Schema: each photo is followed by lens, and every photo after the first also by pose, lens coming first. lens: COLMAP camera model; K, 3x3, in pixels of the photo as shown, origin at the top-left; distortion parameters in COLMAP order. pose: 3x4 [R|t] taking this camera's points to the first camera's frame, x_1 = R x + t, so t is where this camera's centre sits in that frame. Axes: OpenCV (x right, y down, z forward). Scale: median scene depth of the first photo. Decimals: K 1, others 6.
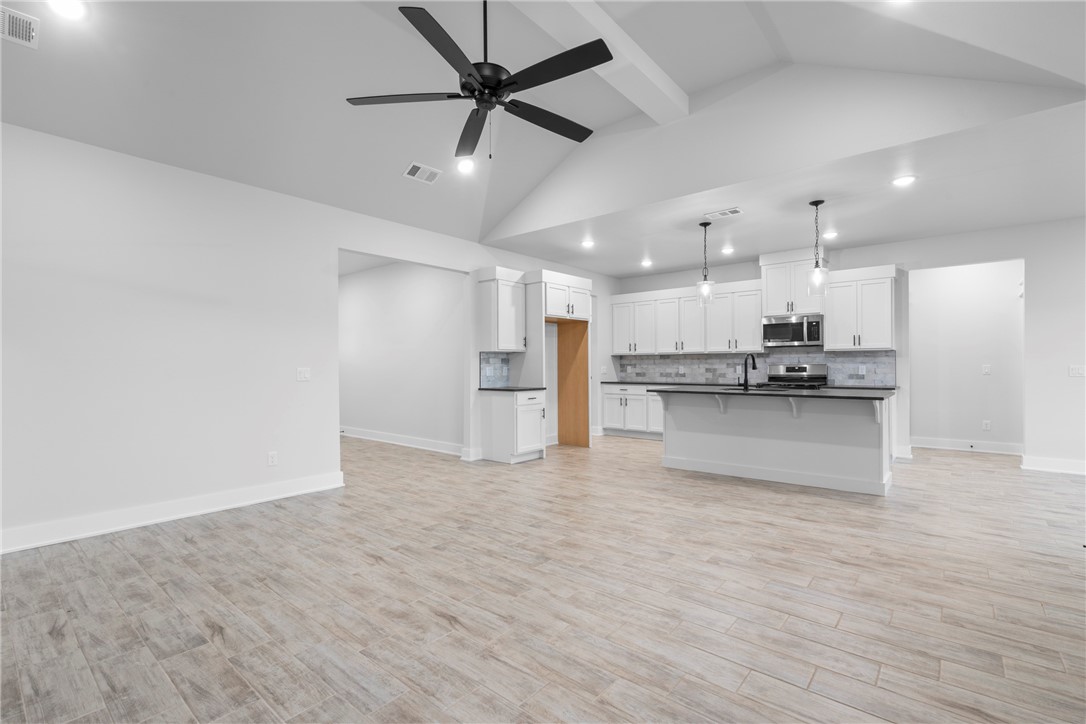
lens RADIAL K [[494.2, 0, 540.6], [0, 494.2, 362.6], [0, 0, 1]] dist [-0.006706, 0.000055]
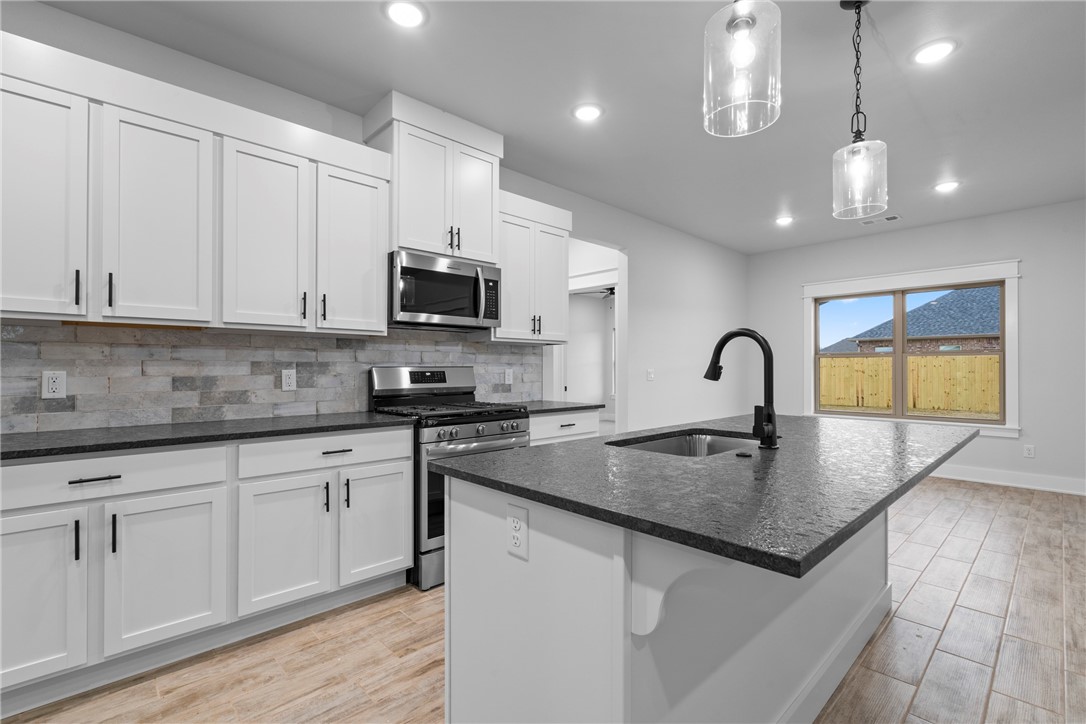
lens RADIAL K [[490.6, 0, 540.8], [0, 490.6, 364.4], [0, 0, 1]] dist [-0.004223, 0.000864]
pose [[0.114119, 0.012270, 0.993391, 0.108718], [-0.006497, 0.999912, -0.011604, 0.010474], [-0.993446, -0.005130, 0.114188, 1.347352]]
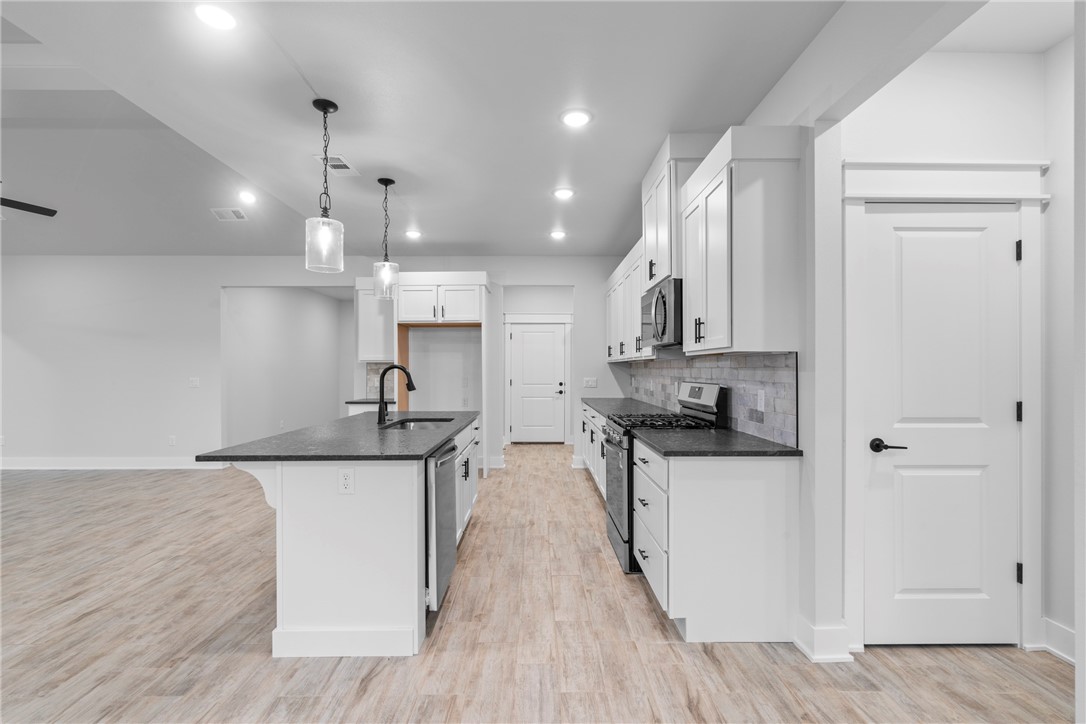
lens RADIAL K [[490.6, 0, 540.8], [0, 490.6, 364.4], [0, 0, 1]] dist [-0.004223, 0.000864]
pose [[0.652577, -0.003721, -0.757714, 1.269327], [0.005192, 0.999986, -0.000439, -0.024107], [0.757705, -0.003648, 0.652587, 0.894595]]
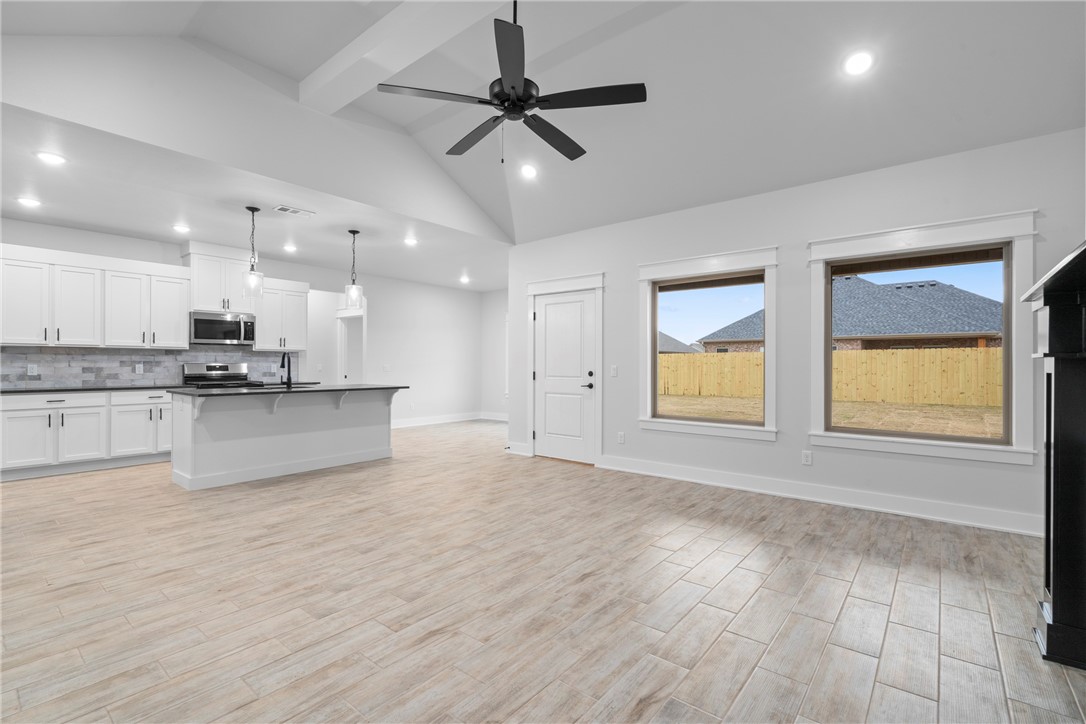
lens RADIAL K [[490.6, 0, 540.8], [0, 490.6, 364.4], [0, 0, 1]] dist [-0.004223, 0.000864]
pose [[-0.013226, 0.004168, 0.999904, -0.728568], [-0.009117, 0.999949, -0.004289, 0.007322], [-0.999871, -0.009172, -0.013188, 0.601596]]
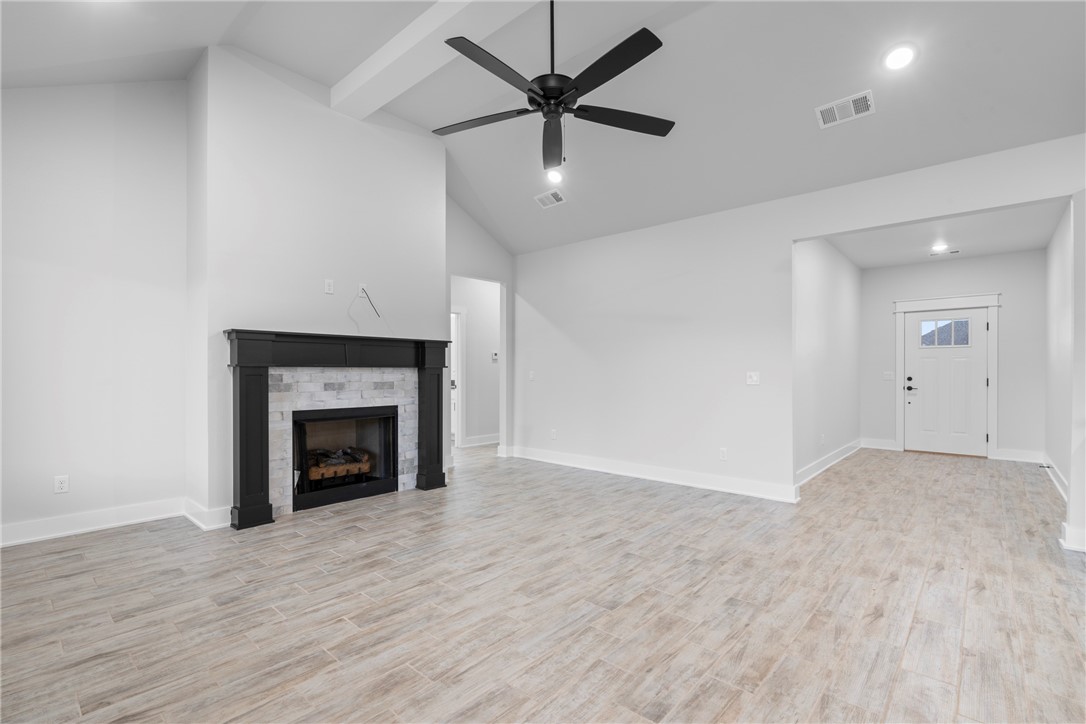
lens RADIAL K [[490.6, 0, 540.8], [0, 490.6, 364.4], [0, 0, 1]] dist [-0.004223, 0.000864]
pose [[-0.032131, -0.010339, -0.999430, 0.579187], [0.006174, 0.999925, -0.010542, 0.002482], [0.999465, -0.006509, -0.032064, 0.636380]]
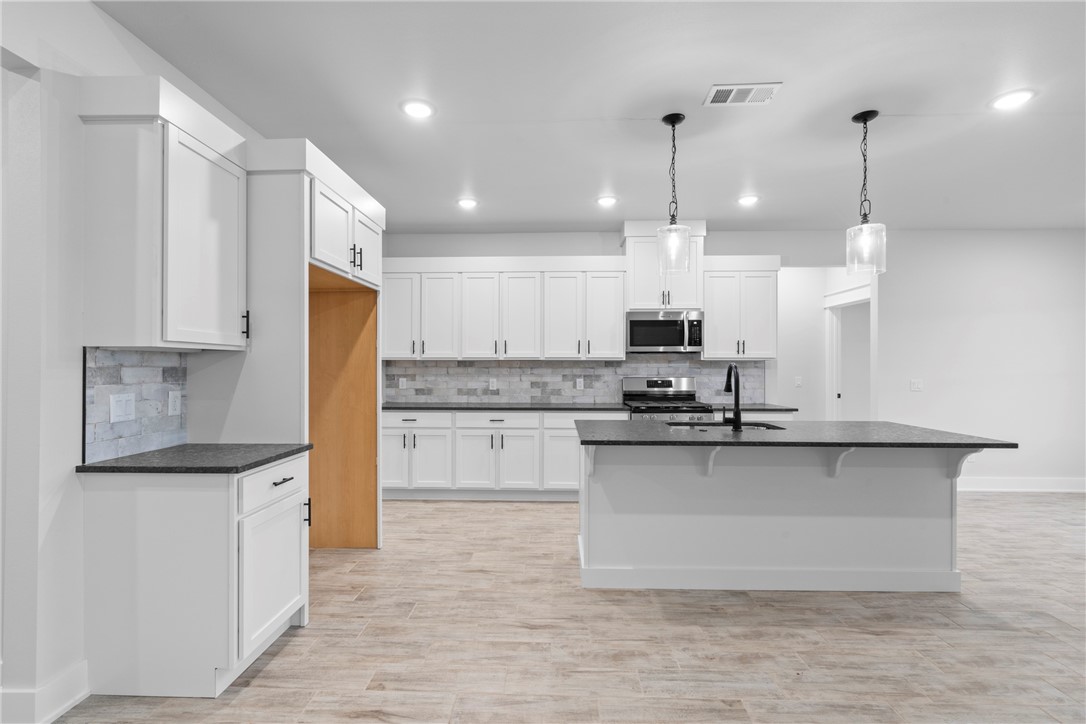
lens RADIAL K [[490.6, 0, 540.8], [0, 490.6, 364.4], [0, 0, 1]] dist [-0.004223, 0.000864]
pose [[0.783743, 0.009219, 0.621016, -0.129145], [-0.008717, 0.999955, -0.003842, -0.017959], [-0.621024, -0.002402, 0.783788, 0.852157]]
